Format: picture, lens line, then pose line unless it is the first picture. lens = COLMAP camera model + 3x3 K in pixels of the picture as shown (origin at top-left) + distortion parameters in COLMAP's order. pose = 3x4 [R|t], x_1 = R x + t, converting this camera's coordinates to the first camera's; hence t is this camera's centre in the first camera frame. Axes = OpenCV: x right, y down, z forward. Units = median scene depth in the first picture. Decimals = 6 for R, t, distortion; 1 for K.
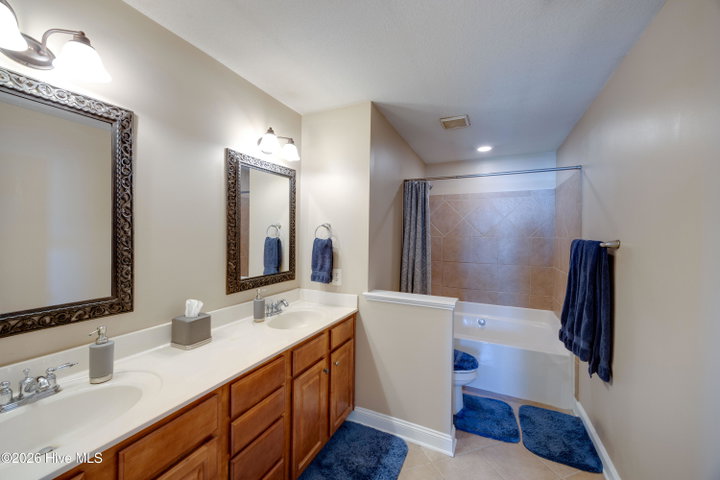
lens RADIAL K [[273.3, 0, 360.0], [0, 273.3, 239.5], [0, 0, 1]] dist [0.000098, 0.000220]
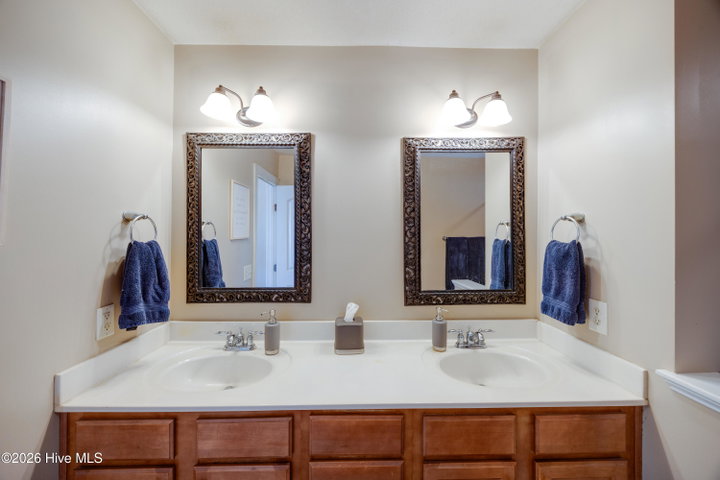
lens RADIAL K [[273.3, 0, 362.1], [0, 273.3, 236.3], [0, 0, 1]] dist [0.000098, 0.000220]
pose [[0.452461, -0.014953, -0.891659, 0.219753], [-0.008258, 0.999746, -0.020956, 0.001885], [0.891746, 0.016845, 0.452222, 0.469927]]
